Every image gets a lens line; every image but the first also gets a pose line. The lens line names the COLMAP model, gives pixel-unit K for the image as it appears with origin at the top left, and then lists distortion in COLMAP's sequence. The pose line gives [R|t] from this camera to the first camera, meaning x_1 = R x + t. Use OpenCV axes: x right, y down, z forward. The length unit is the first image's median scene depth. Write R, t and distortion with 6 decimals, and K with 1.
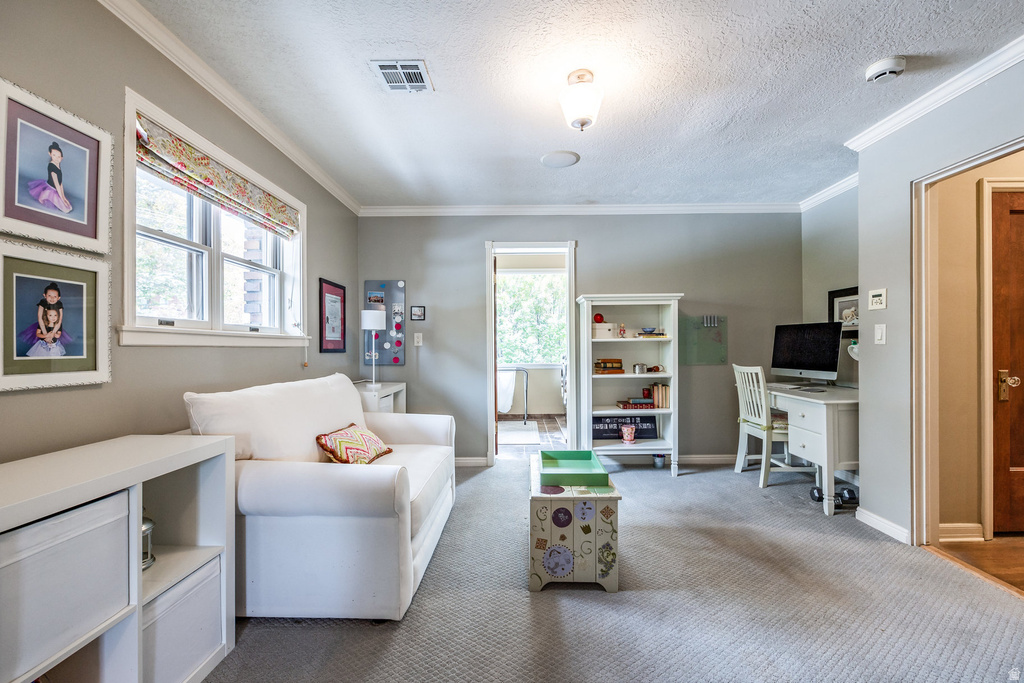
lens RADIAL K [[431.7, 0, 512.5], [0, 431.7, 343.8], [0, 0, 1]] dist [-0.001244, -0.000416]
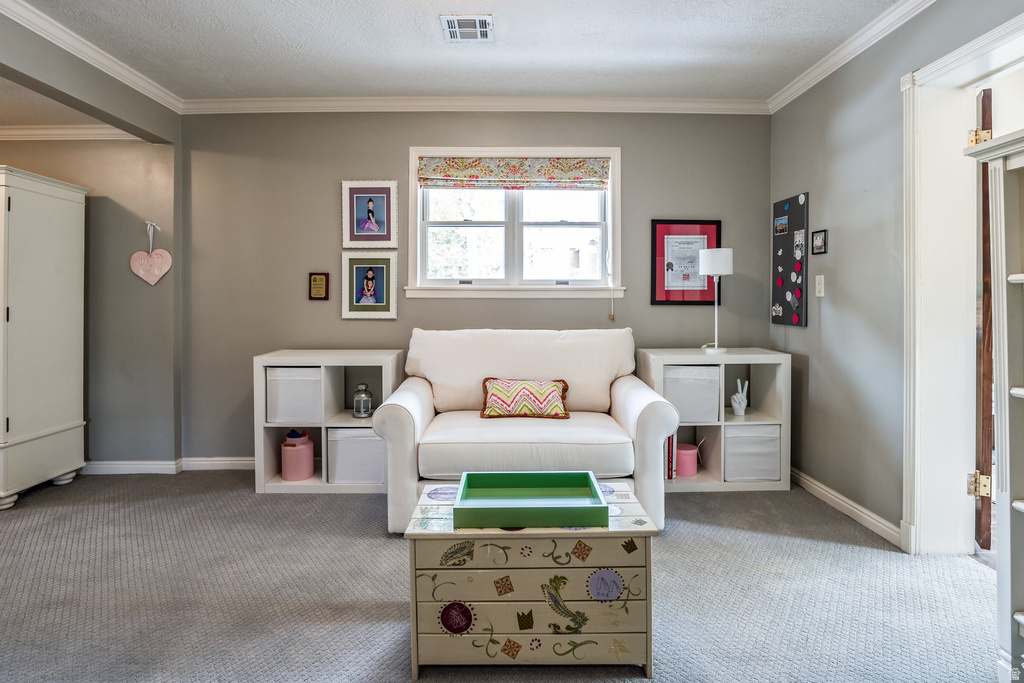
lens RADIAL K [[533.6, 0, 510.3], [0, 533.6, 299.2], [0, 0, 1]] dist [-0.013817, -0.000334]
pose [[0.031612, 0.007112, -0.999475, 1.350851], [0.008845, 0.999934, 0.007395, -0.003239], [0.999461, -0.009075, 0.031547, 1.442616]]
